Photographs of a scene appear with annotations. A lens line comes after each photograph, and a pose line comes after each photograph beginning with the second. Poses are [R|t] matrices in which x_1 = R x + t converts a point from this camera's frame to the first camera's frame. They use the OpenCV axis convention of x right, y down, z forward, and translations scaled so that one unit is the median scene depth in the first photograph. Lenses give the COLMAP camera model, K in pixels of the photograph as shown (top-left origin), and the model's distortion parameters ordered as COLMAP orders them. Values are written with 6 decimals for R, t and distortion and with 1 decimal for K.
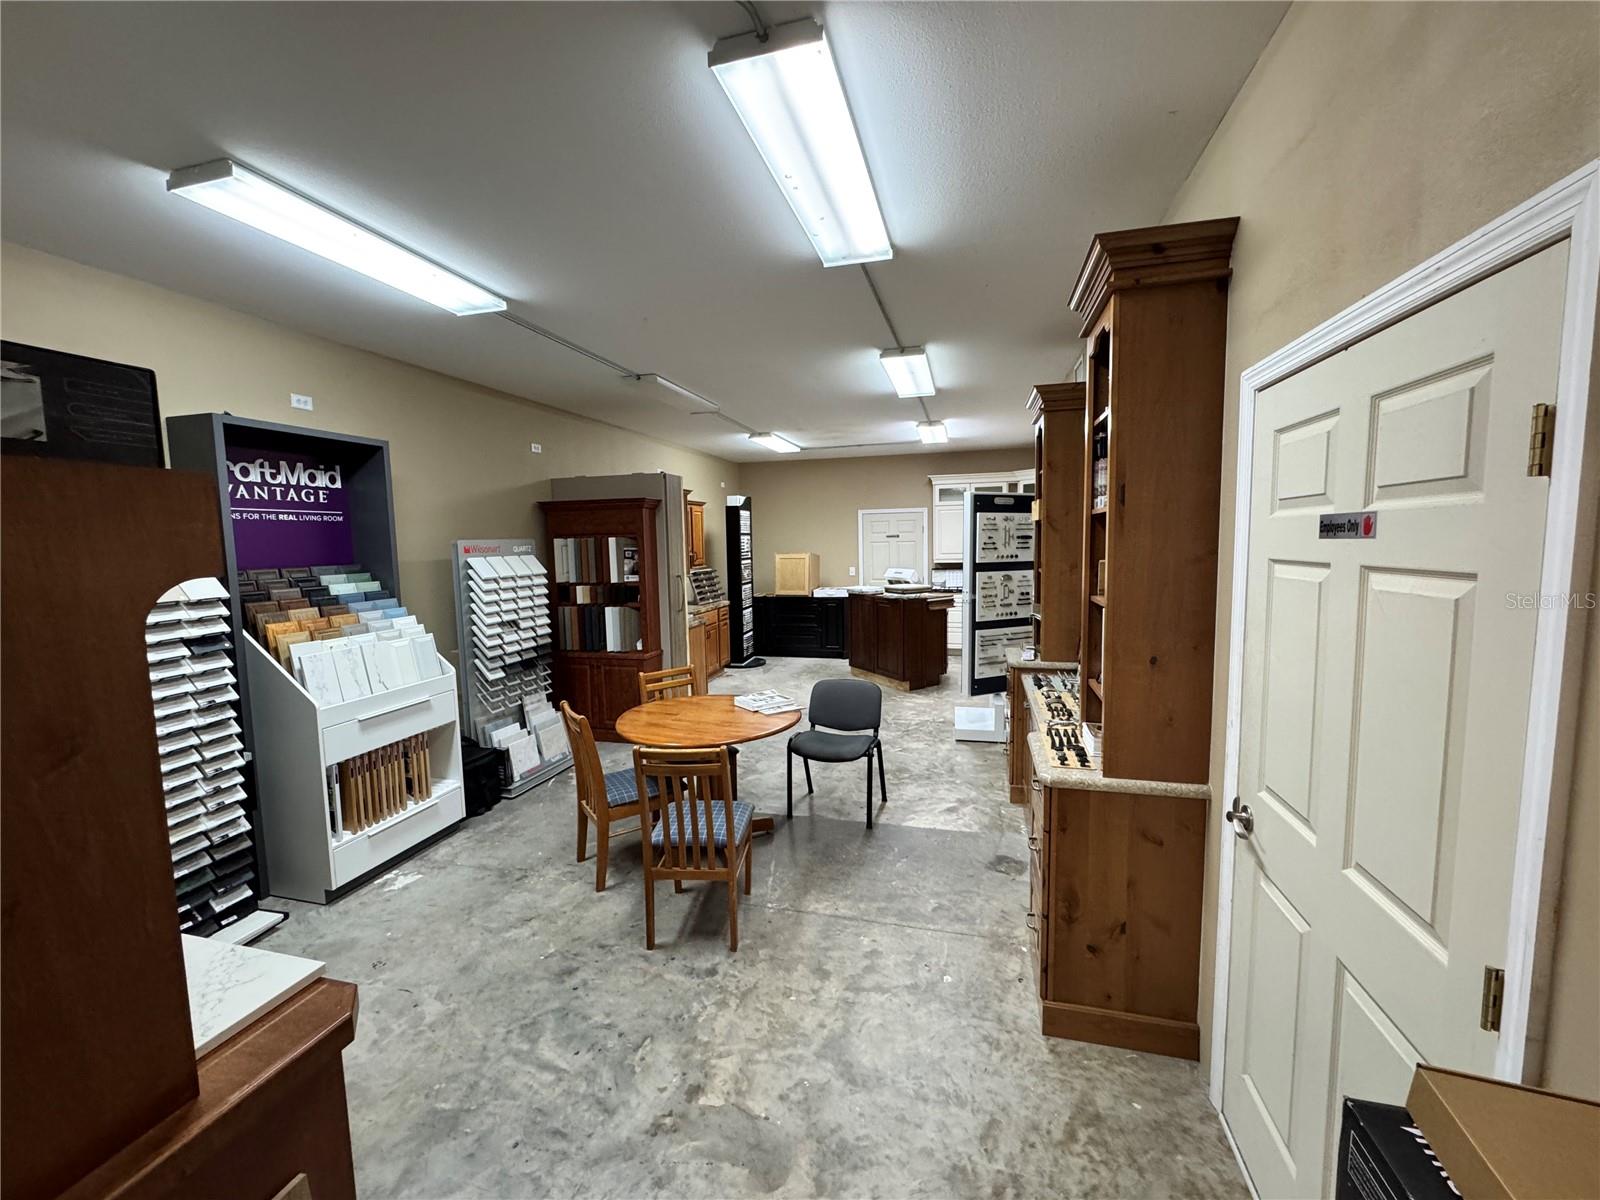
lens RADIAL K [[639.2, 0, 799.4], [0, 639.2, 599.5], [0, 0, 1]] dist [-0.003325, 0.000657]
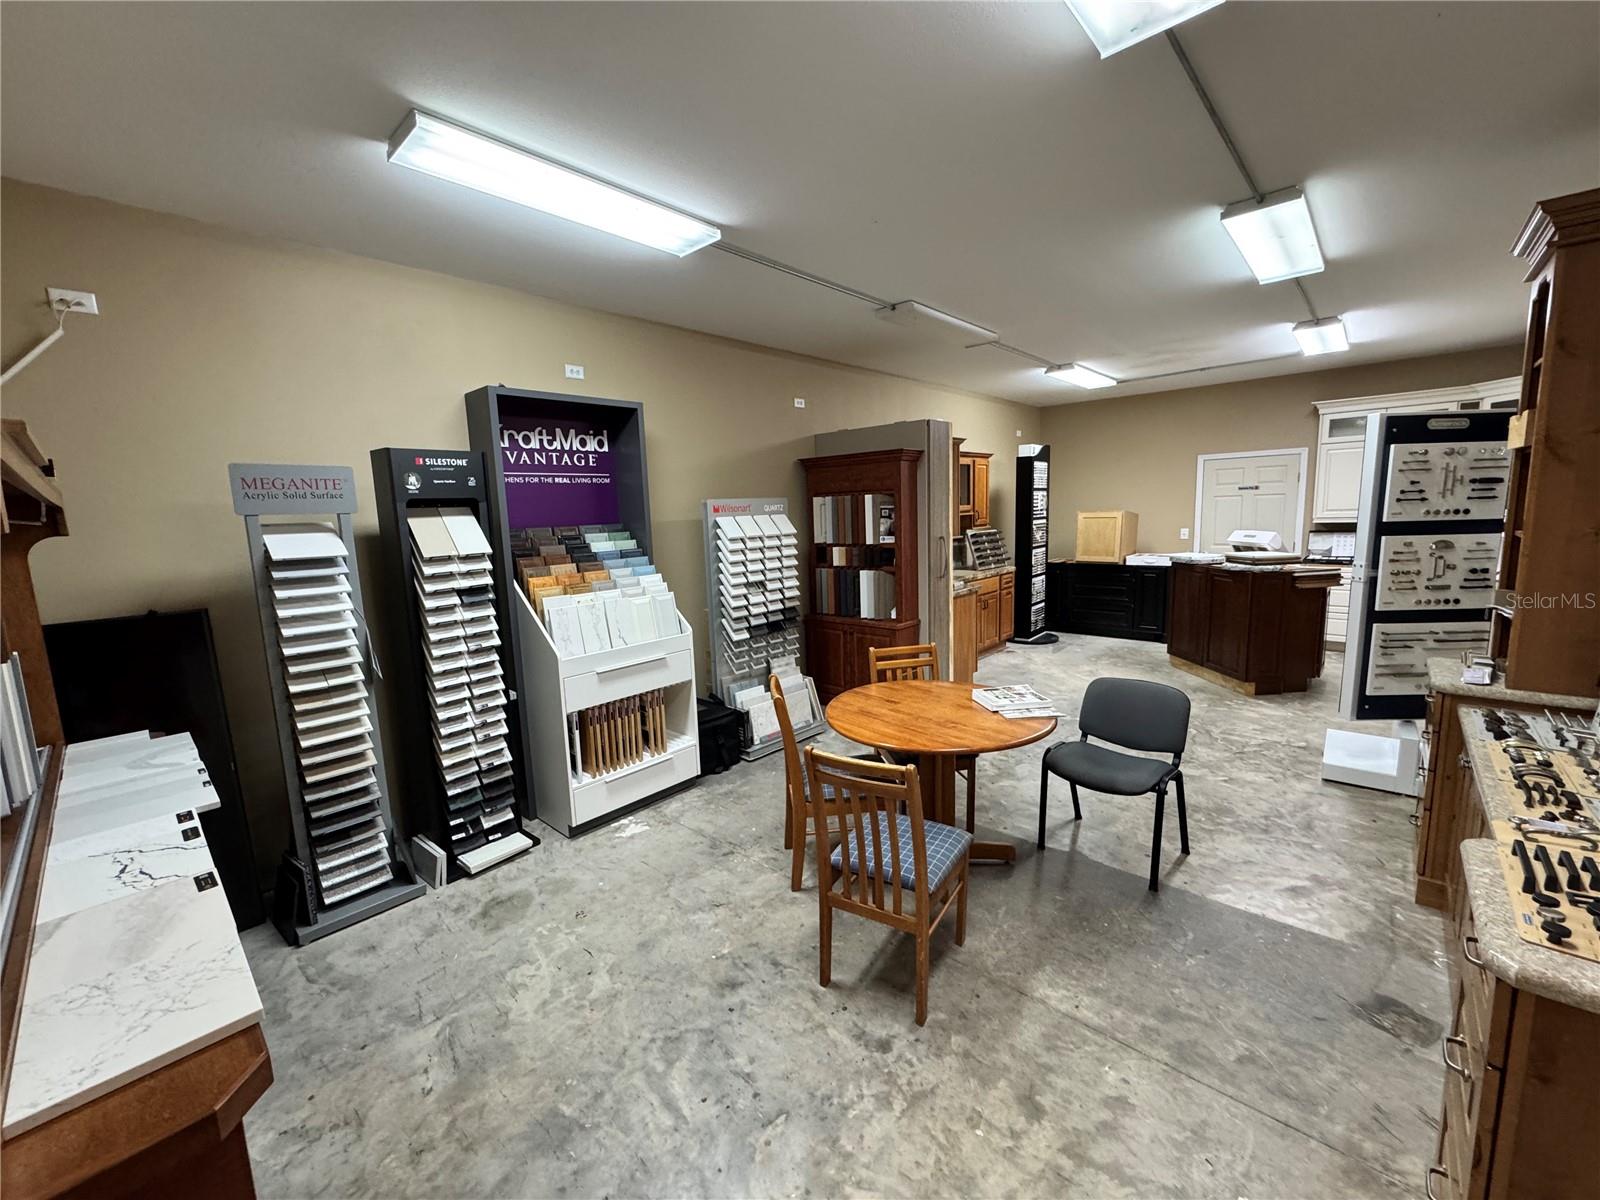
lens RADIAL K [[639.2, 0, 799.8], [0, 639.2, 599.1], [0, 0, 1]] dist [-0.003325, 0.000657]
pose [[0.888067, 0.053642, -0.456573, 0.069167], [-0.026306, 0.997471, 0.066023, -0.008259], [0.458960, -0.046622, 0.887233, 0.199755]]
